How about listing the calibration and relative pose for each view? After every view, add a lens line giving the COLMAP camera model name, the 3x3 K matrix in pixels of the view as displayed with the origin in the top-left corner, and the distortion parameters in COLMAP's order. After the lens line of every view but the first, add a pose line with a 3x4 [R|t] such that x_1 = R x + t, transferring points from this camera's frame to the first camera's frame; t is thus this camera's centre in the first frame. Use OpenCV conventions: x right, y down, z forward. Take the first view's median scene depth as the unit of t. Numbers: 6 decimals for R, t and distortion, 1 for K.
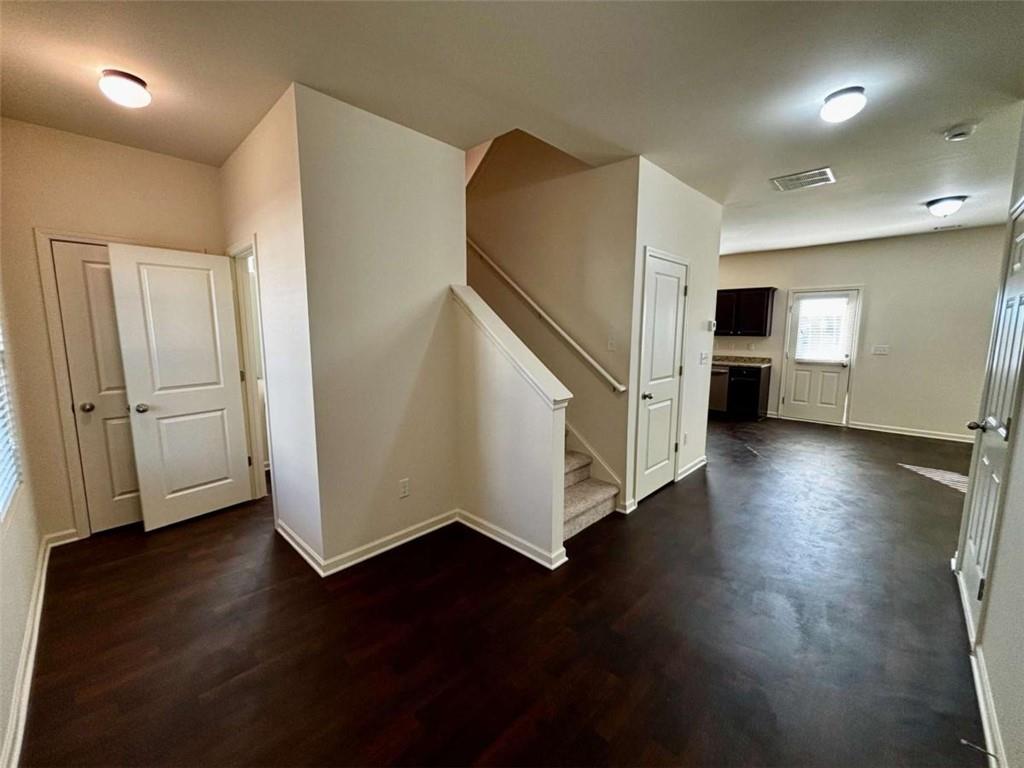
lens RADIAL K [[410.2, 0, 512.0], [0, 410.2, 384.0], [0, 0, 1]] dist [-0.000191, -0.000012]
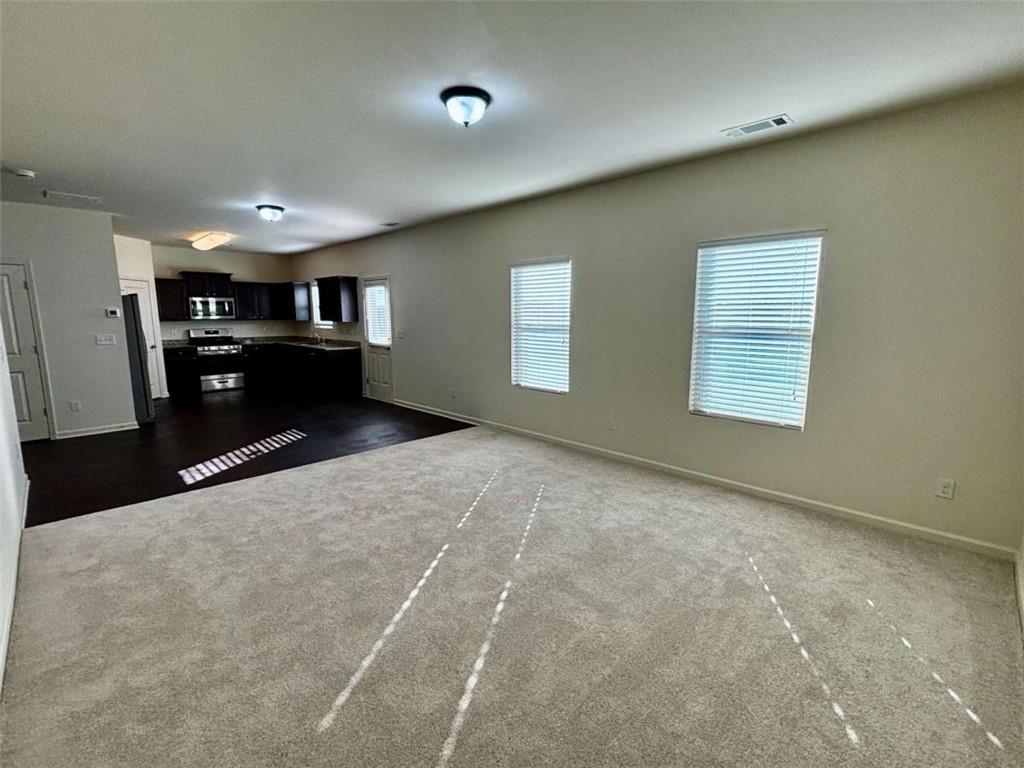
lens RADIAL K [[456.4, 0, 512.0], [0, 456.4, 384.0], [0, 0, 1]] dist [-0.001300, 0.000165]
pose [[0.999850, 0.001587, -0.017258, 1.077148], [-0.001305, 0.999866, 0.016331, 0.028485], [0.017282, -0.016306, 0.999718, -0.201266]]
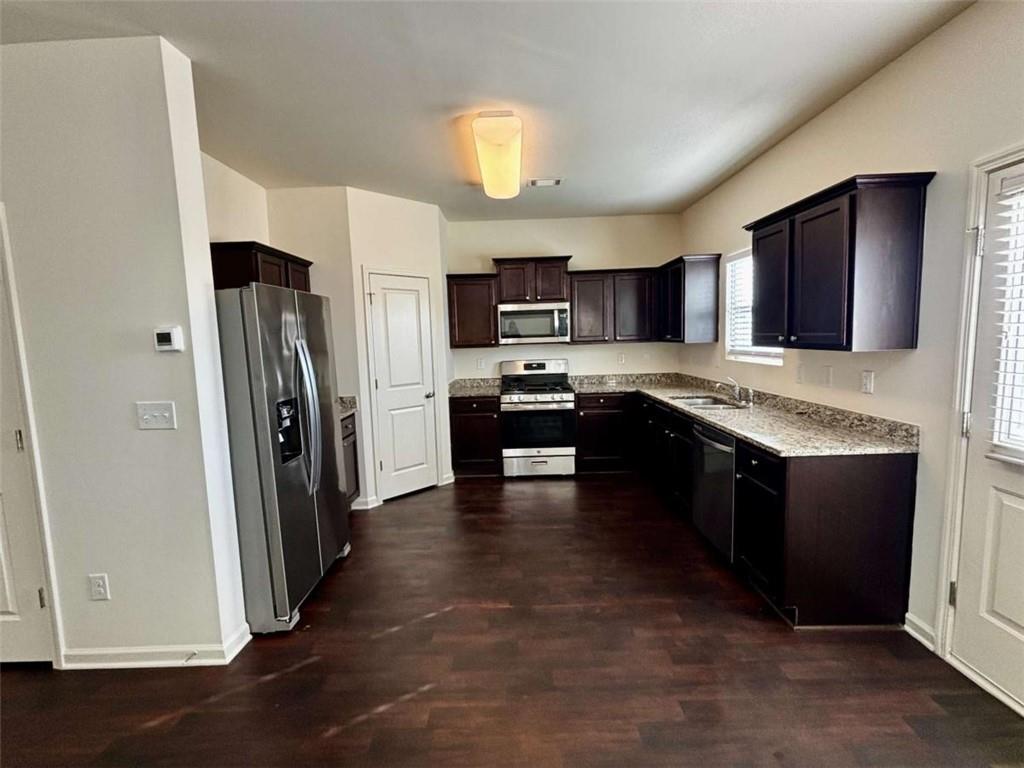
lens RADIAL K [[456.4, 0, 512.0], [0, 456.4, 384.0], [0, 0, 1]] dist [-0.001300, 0.000165]
pose [[0.689050, 0.054075, -0.722693, 0.679903], [-0.068071, 0.997633, 0.009744, -0.078853], [0.721510, 0.042480, 0.691100, 0.599072]]
